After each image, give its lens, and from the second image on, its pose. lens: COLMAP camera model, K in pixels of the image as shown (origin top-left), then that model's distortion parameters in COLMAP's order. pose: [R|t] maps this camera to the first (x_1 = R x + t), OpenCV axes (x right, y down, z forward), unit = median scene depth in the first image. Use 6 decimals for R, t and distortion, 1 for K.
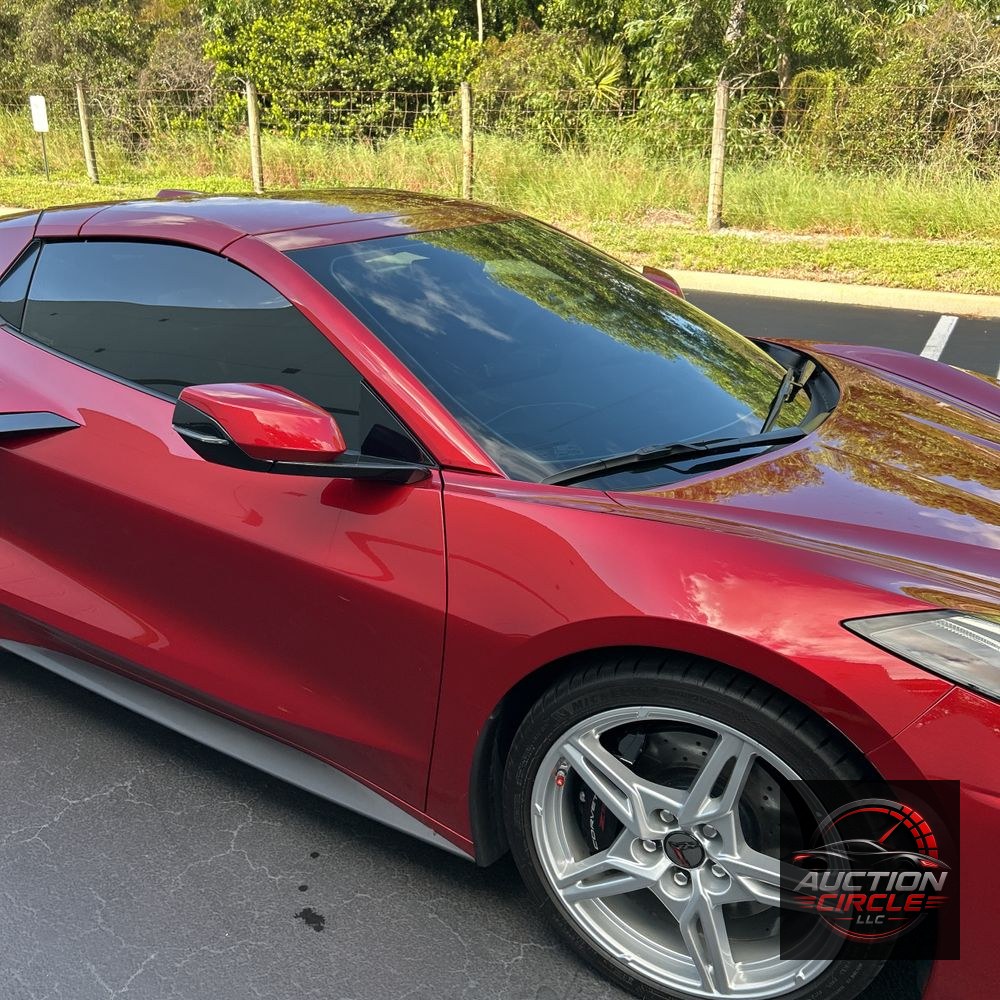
lens RADIAL K [[983.6, 0, 508.9], [0, 983.6, 499.8], [0, 0, 1]] dist [0.020078, -0.019229]
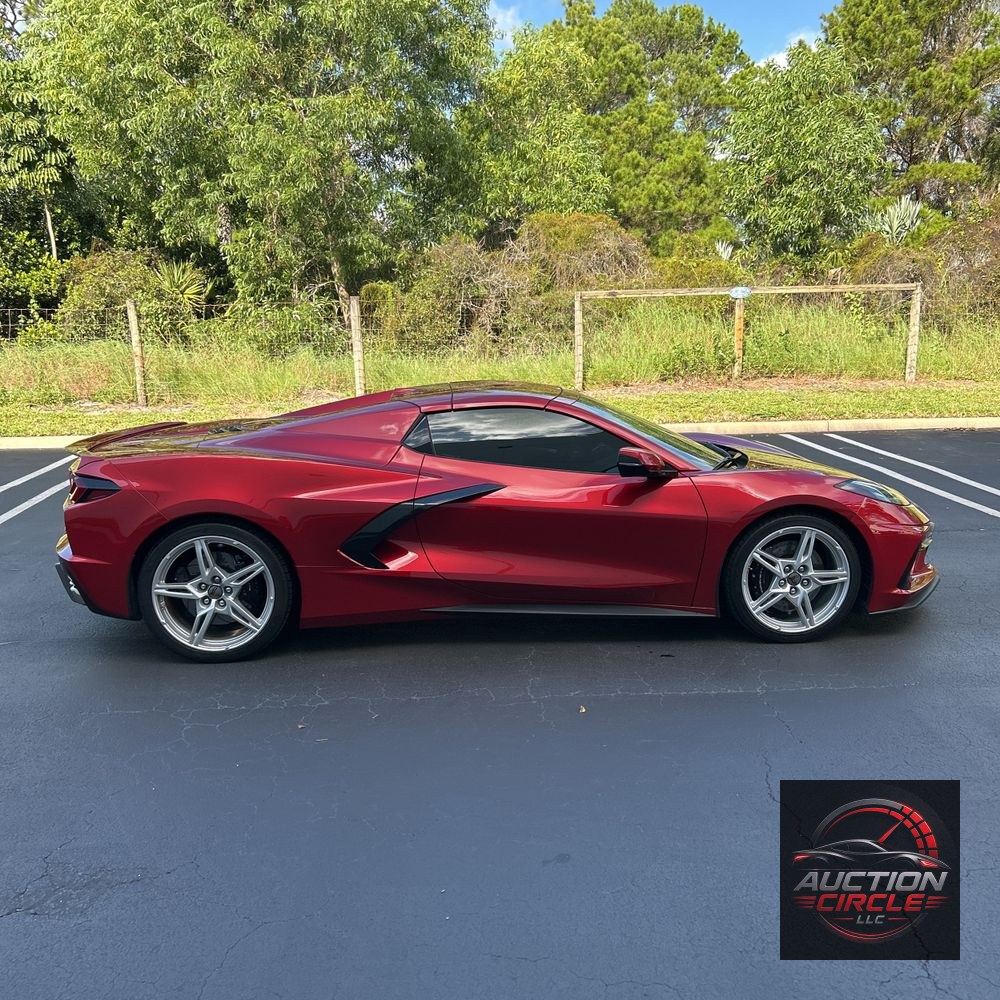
lens RADIAL K [[983.6, 0, 508.9], [0, 983.6, 499.8], [0, 0, 1]] dist [0.020078, -0.019229]
pose [[0.847758, -0.127431, 0.514847, -0.250302], [0.215141, 0.969883, -0.114198, 0.031853], [-0.484789, 0.207577, 0.849642, -0.137261]]
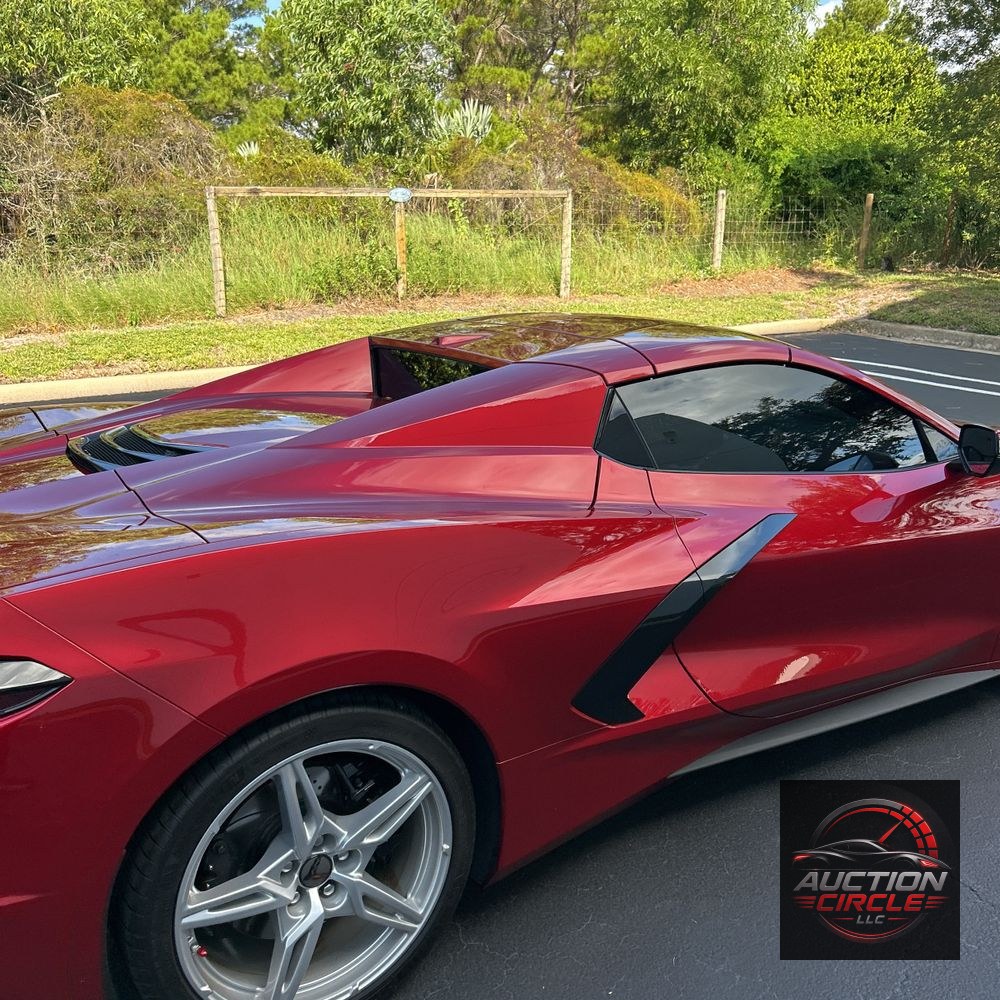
lens RADIAL K [[990.4, 0, 496.2], [0, 990.4, 517.2], [0, 0, 1]] dist [0.023656, -0.028047]
pose [[0.492554, -0.264385, 0.829151, -0.253865], [0.317924, 0.941553, 0.111364, -0.048457], [-0.810132, 0.208754, 0.547820, 0.093233]]
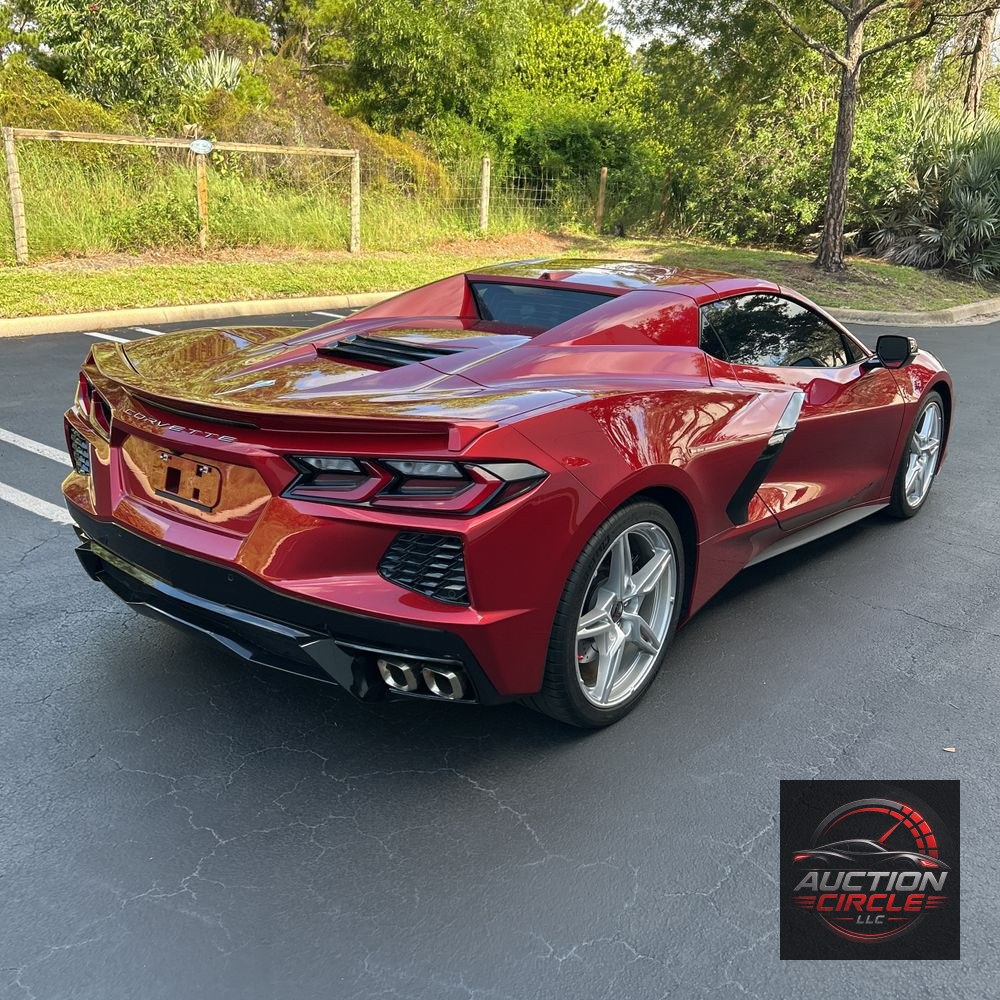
lens RADIAL K [[983.6, 0, 508.9], [0, 983.6, 499.8], [0, 0, 1]] dist [0.020078, -0.019229]
pose [[0.212084, -0.302253, 0.929335, -0.356667], [0.311493, 0.922275, 0.228870, -0.072254], [-0.926279, 0.240941, 0.289750, 0.151405]]
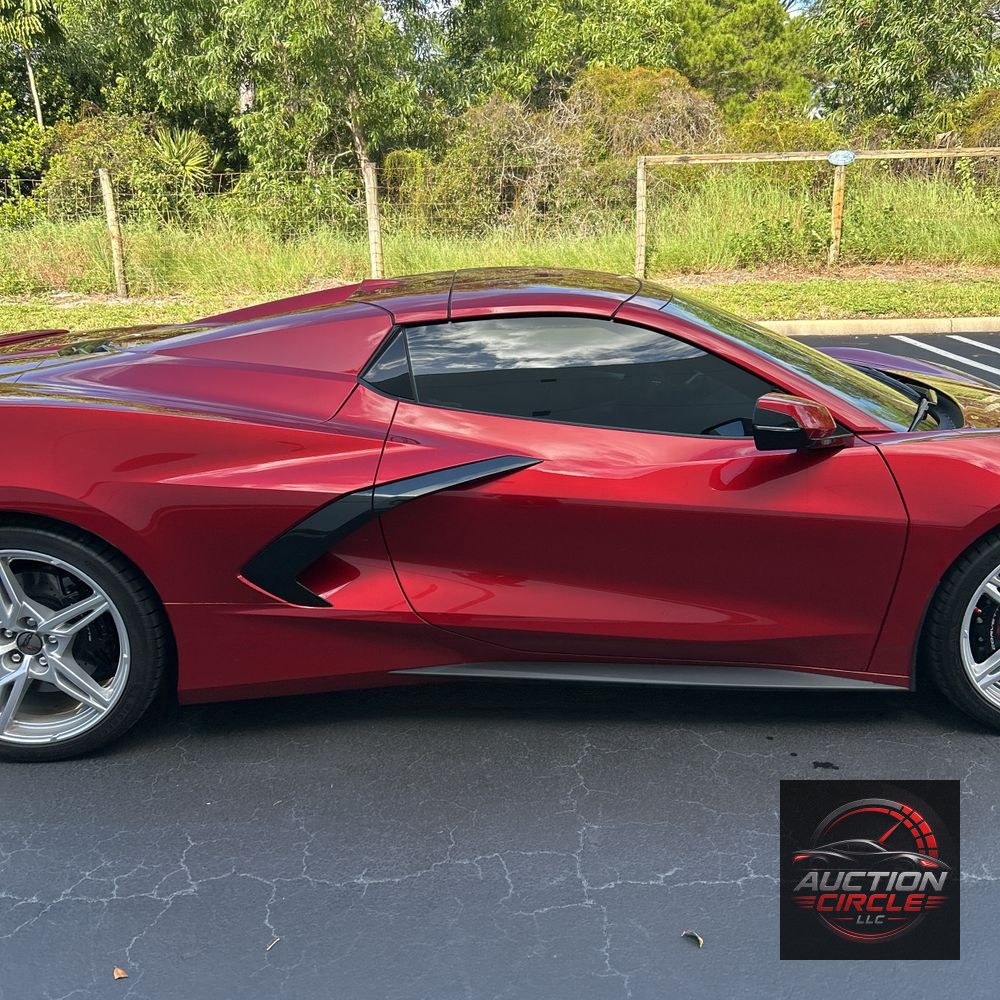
lens RADIAL K [[996.3, 0, 500.0], [0, 996.3, 500.0], [0, 0, 1]] dist [-0.002429, 0.017049]
pose [[0.875878, -0.170536, 0.451392, -0.170681], [0.200556, 0.979496, -0.019104, -0.002033], [-0.438879, 0.107262, 0.892121, -0.015931]]
